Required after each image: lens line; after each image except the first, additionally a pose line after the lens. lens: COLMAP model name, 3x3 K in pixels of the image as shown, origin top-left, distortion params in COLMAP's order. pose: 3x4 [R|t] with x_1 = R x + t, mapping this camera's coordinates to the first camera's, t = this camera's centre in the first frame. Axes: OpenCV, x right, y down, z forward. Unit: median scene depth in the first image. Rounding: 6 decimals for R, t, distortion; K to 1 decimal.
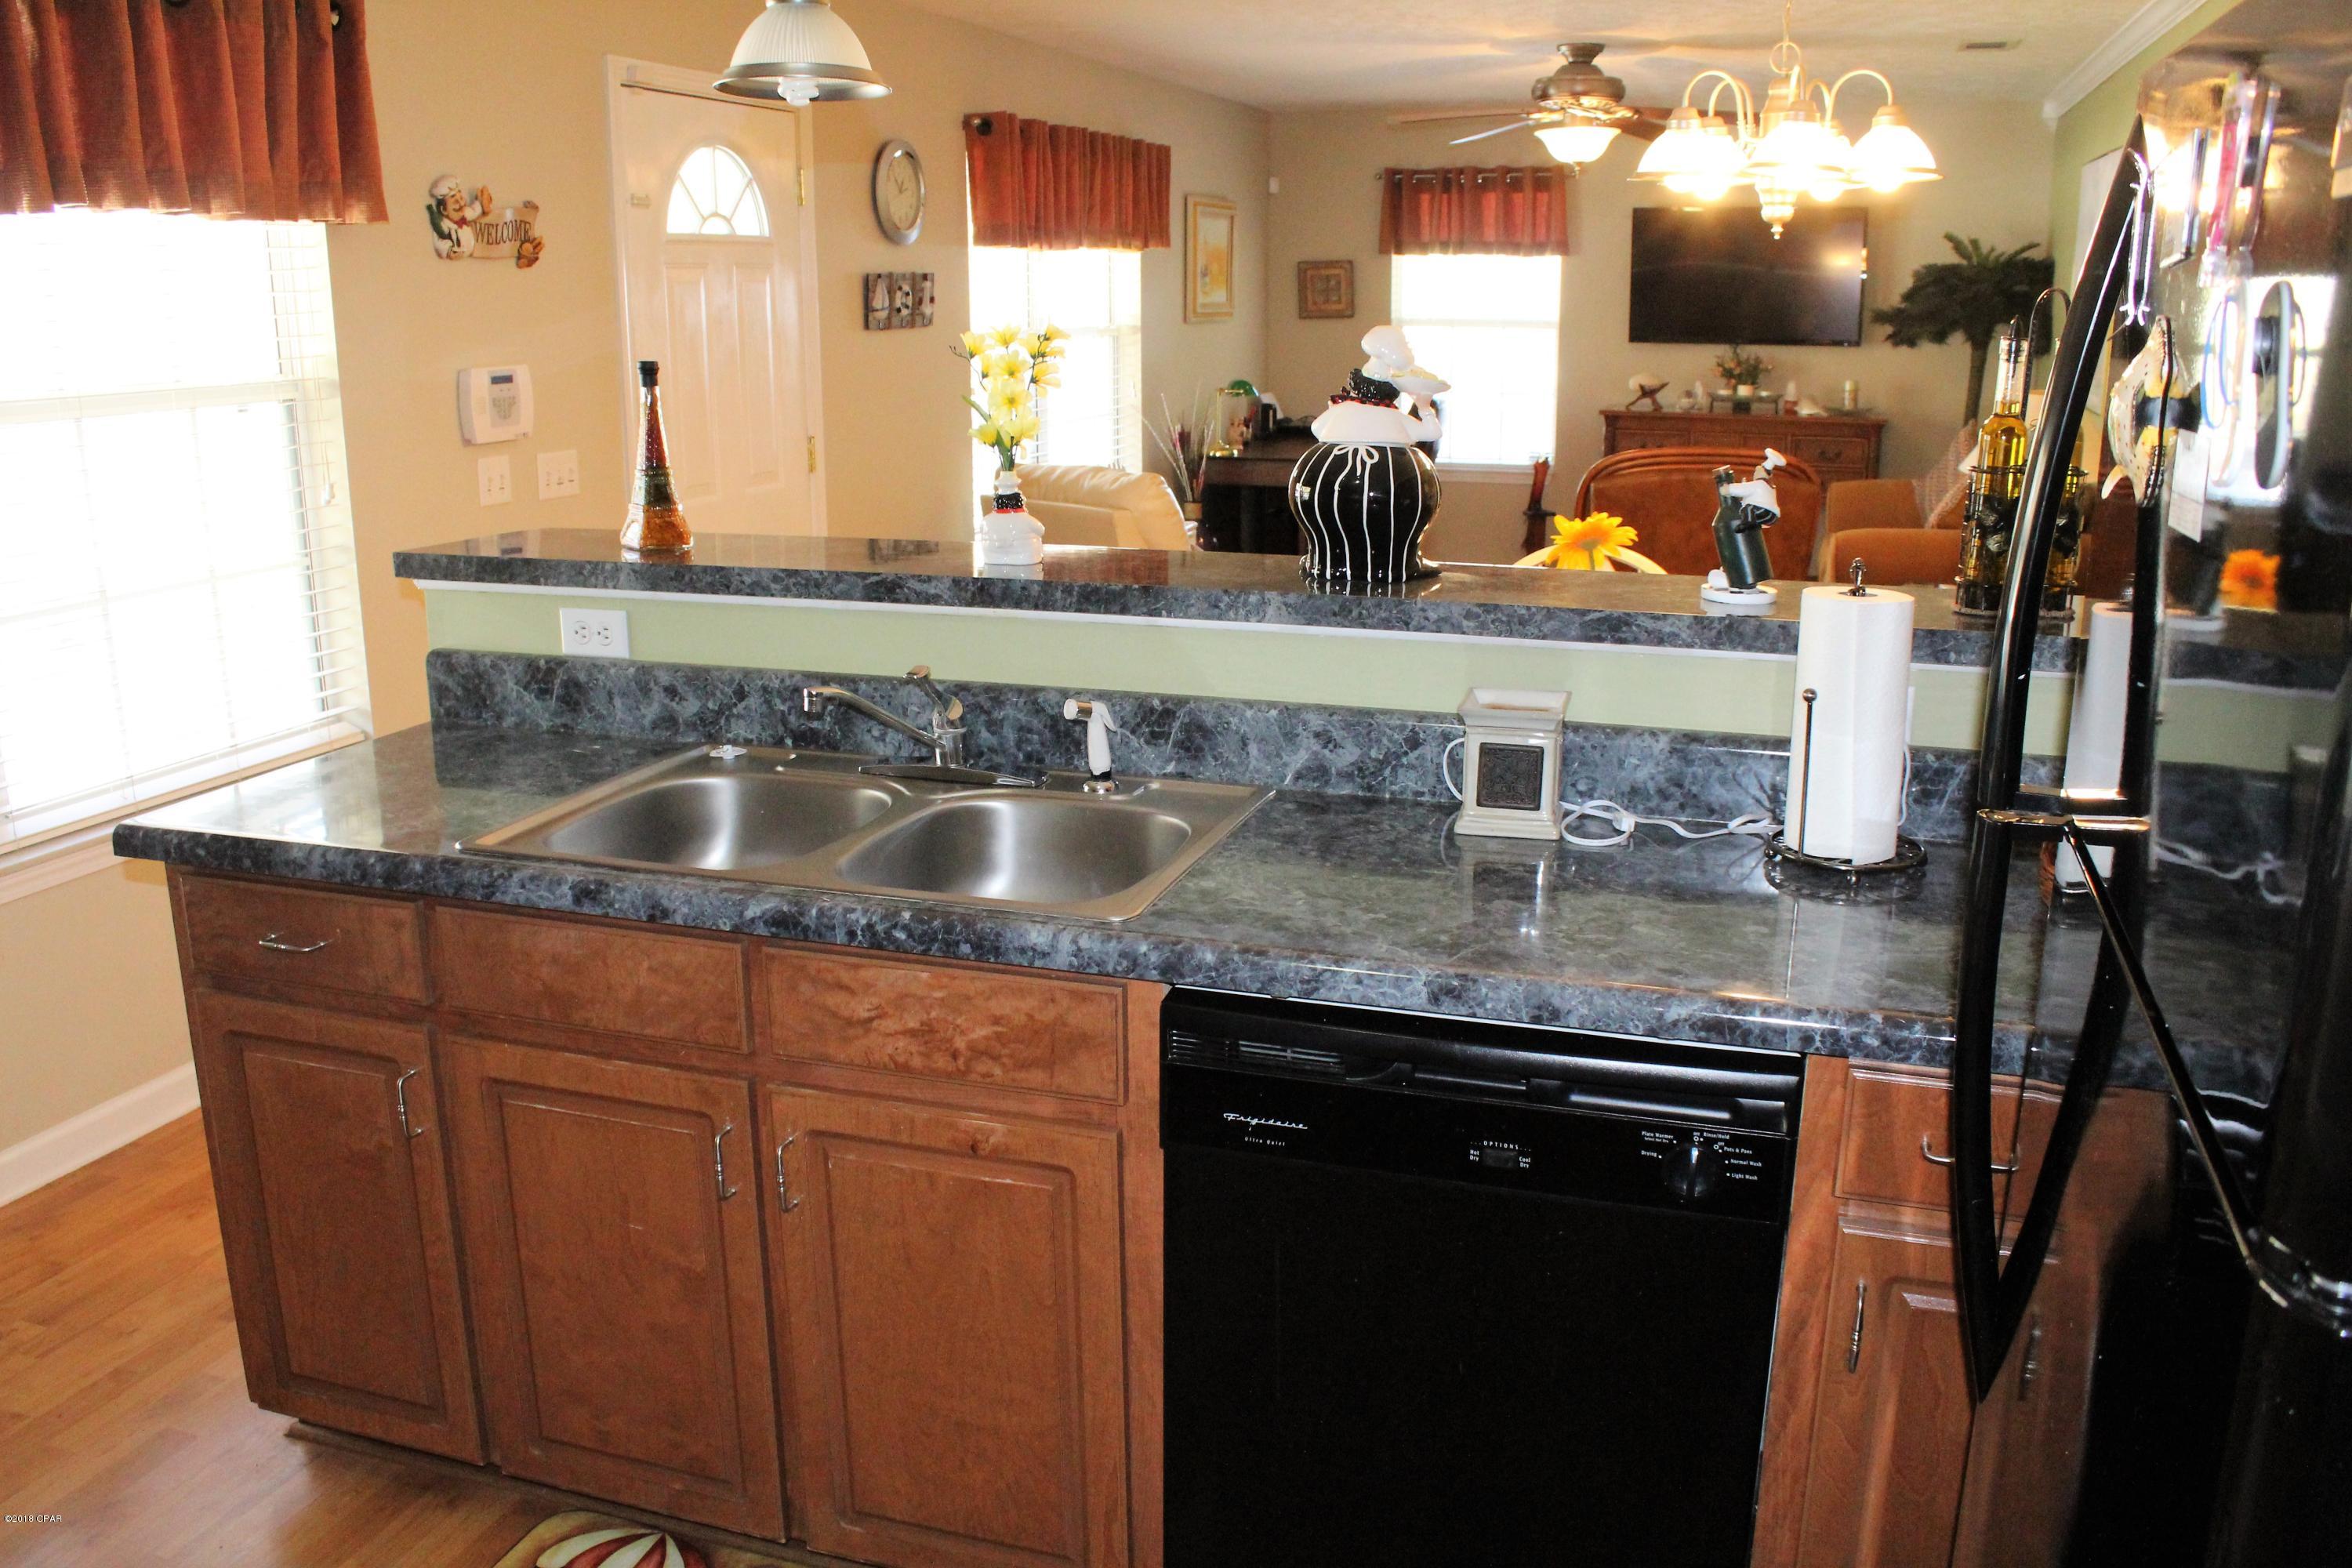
lens RADIAL K [[1953.3, 0, 1160.5], [0, 1953.3, 798.7], [0, 0, 1]] dist [-0.174733, 0.158284]
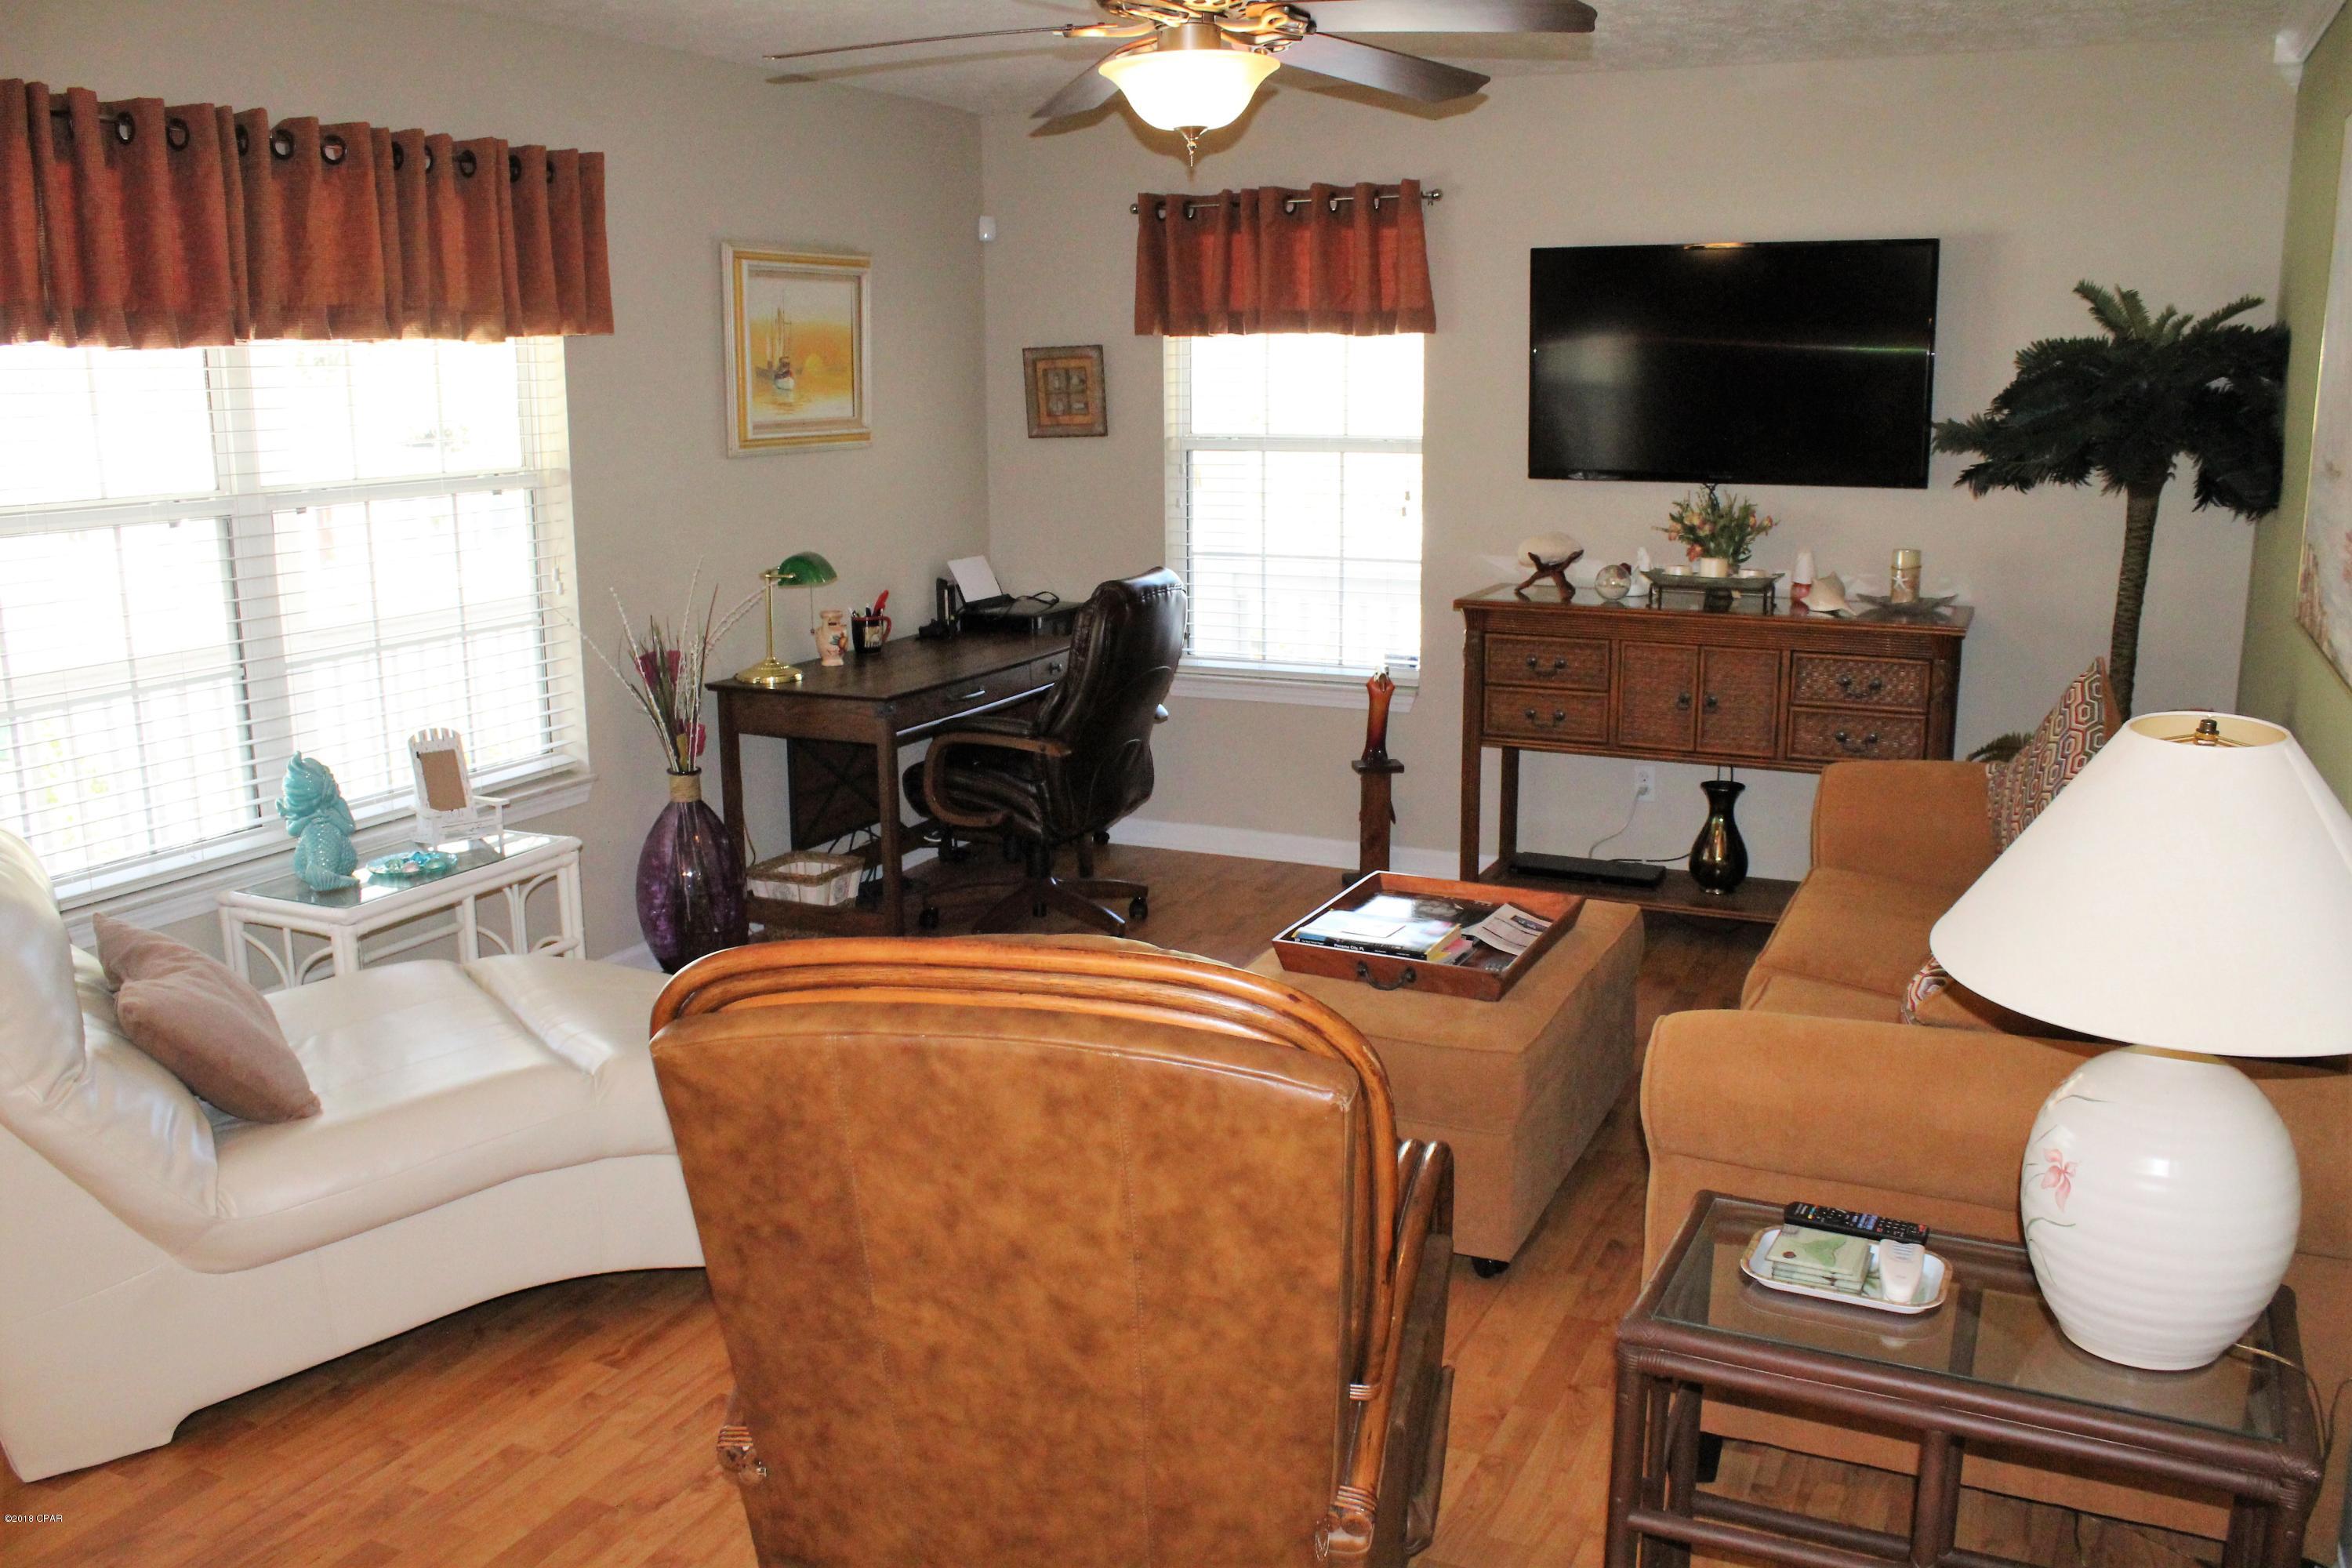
lens RADIAL K [[1953.3, 0, 1160.5], [0, 1953.3, 798.7], [0, 0, 1]] dist [-0.174733, 0.158284]
pose [[0.993019, 0.021285, -0.116016, 0.219121], [-0.026113, 0.998848, -0.040257, -0.122746], [0.115025, 0.043005, 0.992431, 0.438925]]
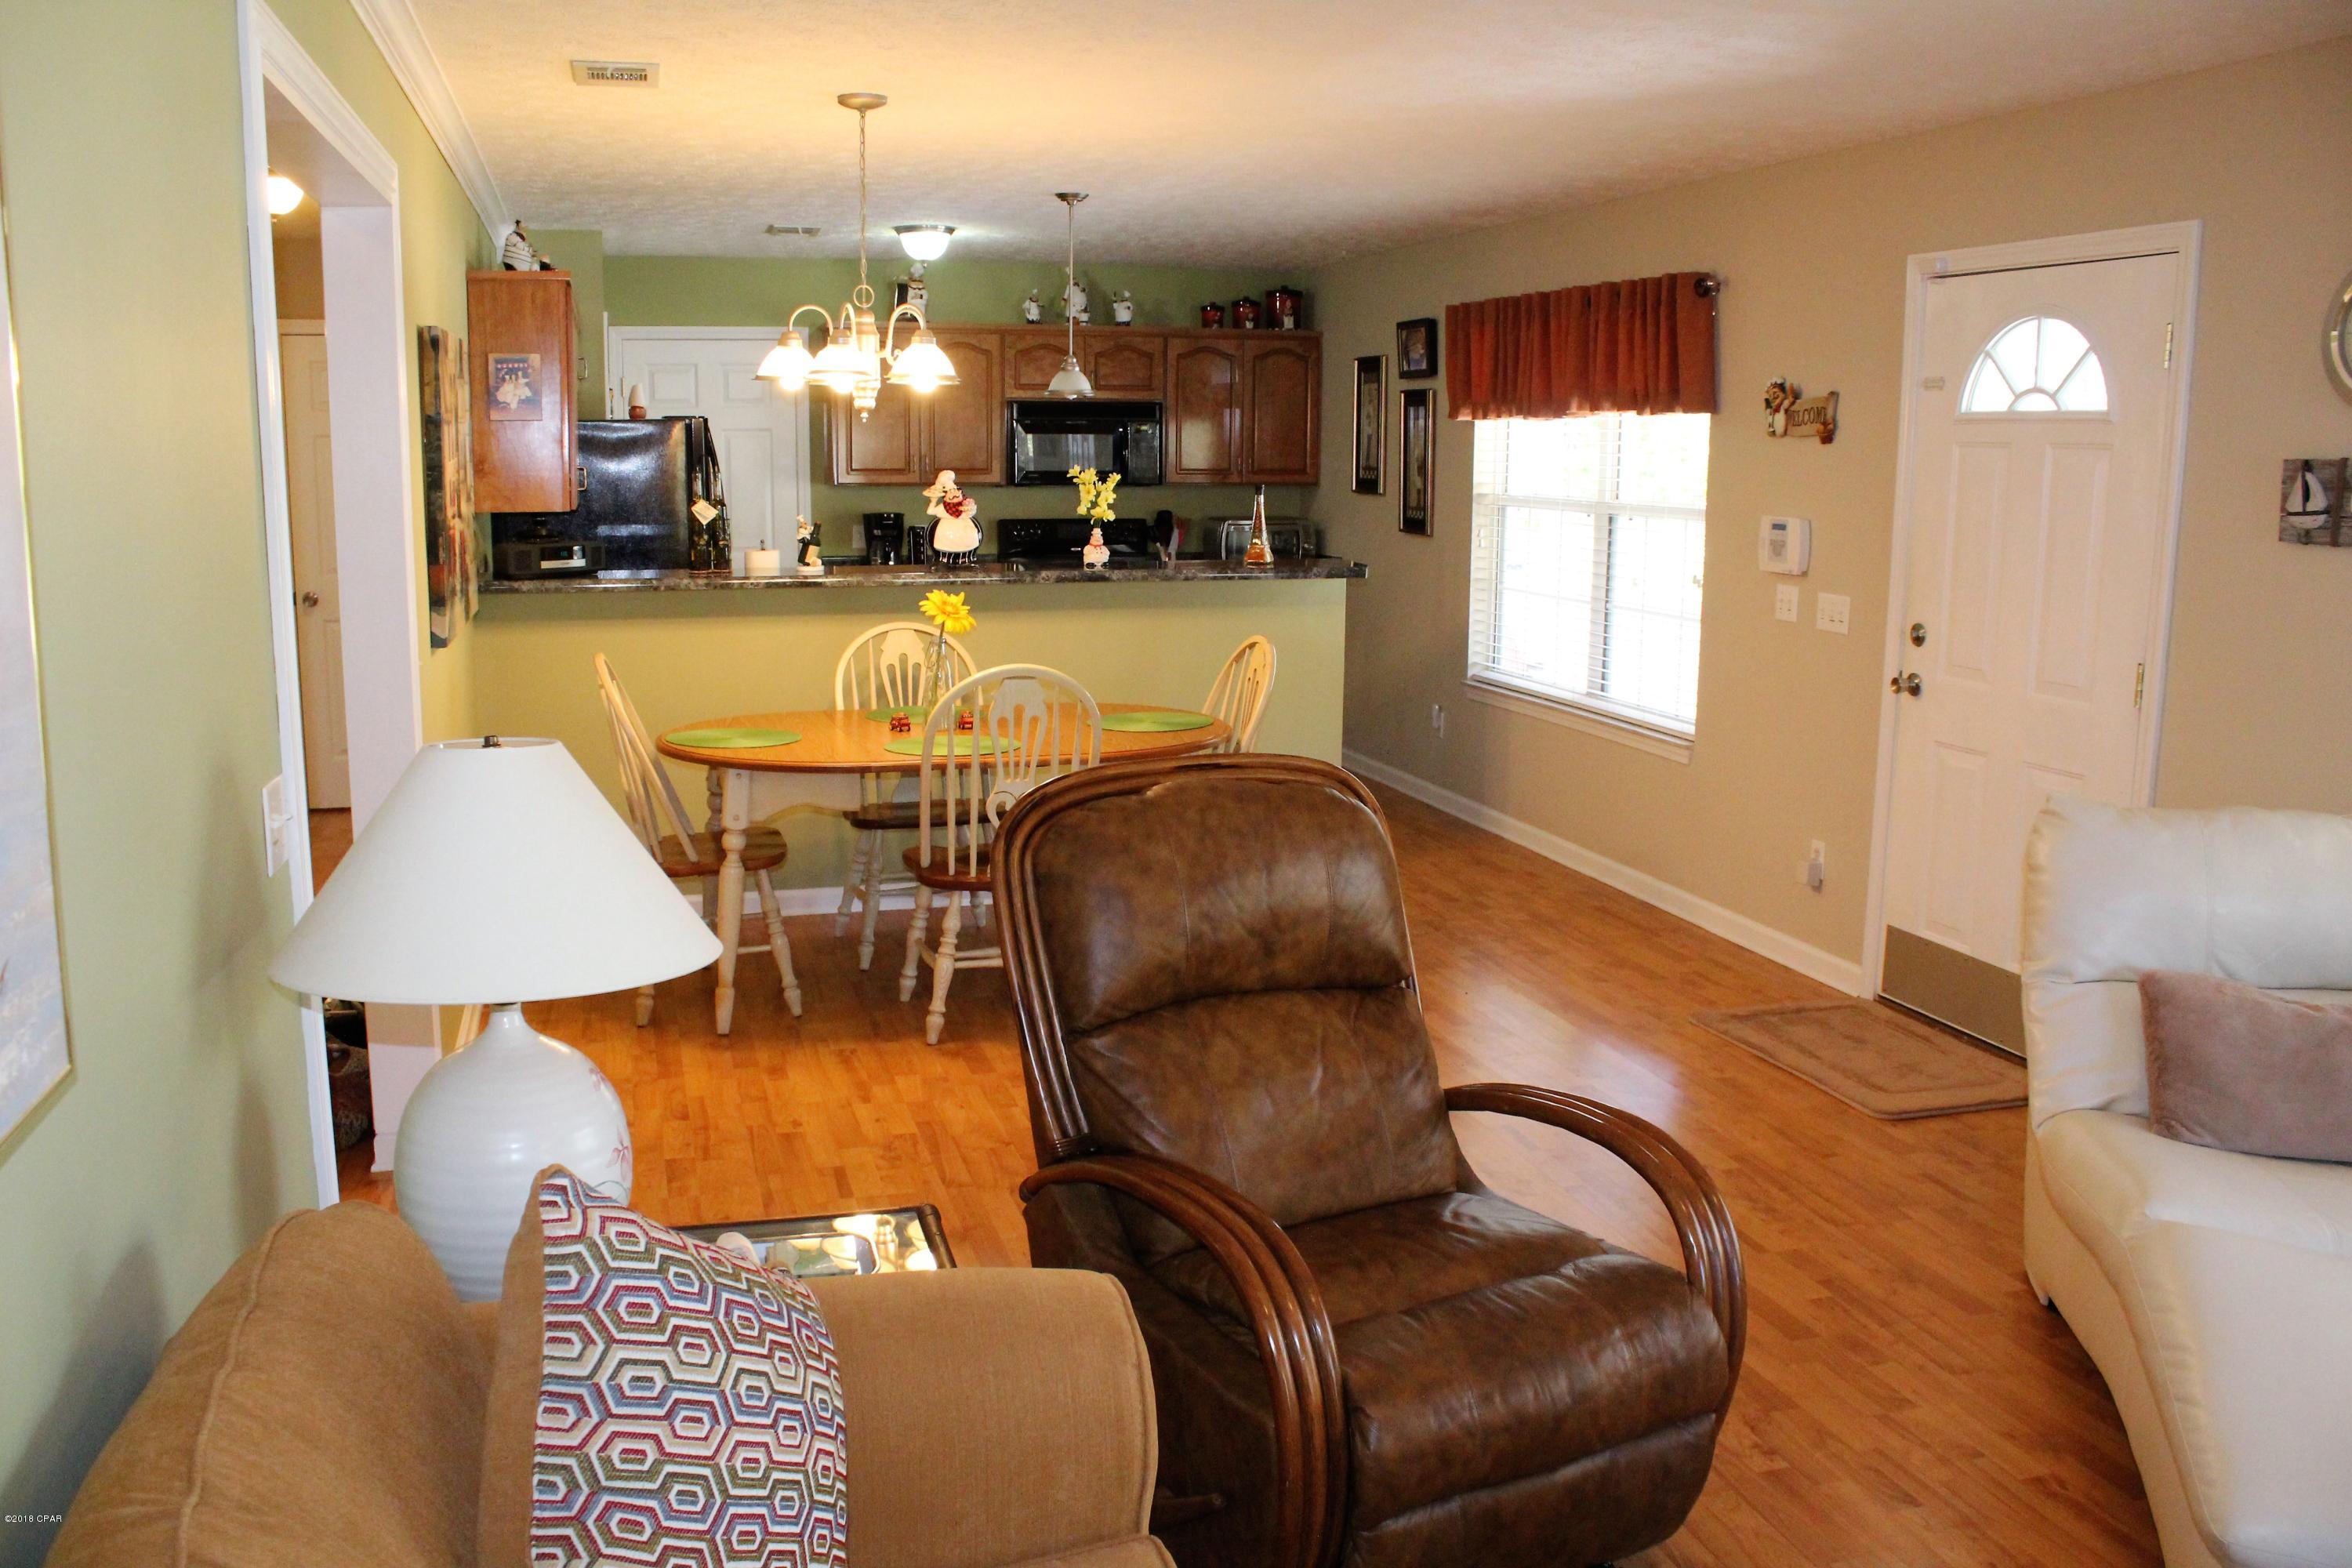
lens RADIAL K [[1969.1, 0, 1175.7], [0, 1969.1, 756.7], [0, 0, 1]] dist [-0.199156, 0.200148]
pose [[-0.818224, 0.088889, -0.567986, 0.378257], [-0.150789, 0.920203, 0.361233, -0.241777], [0.554772, 0.381216, -0.739528, 0.890255]]
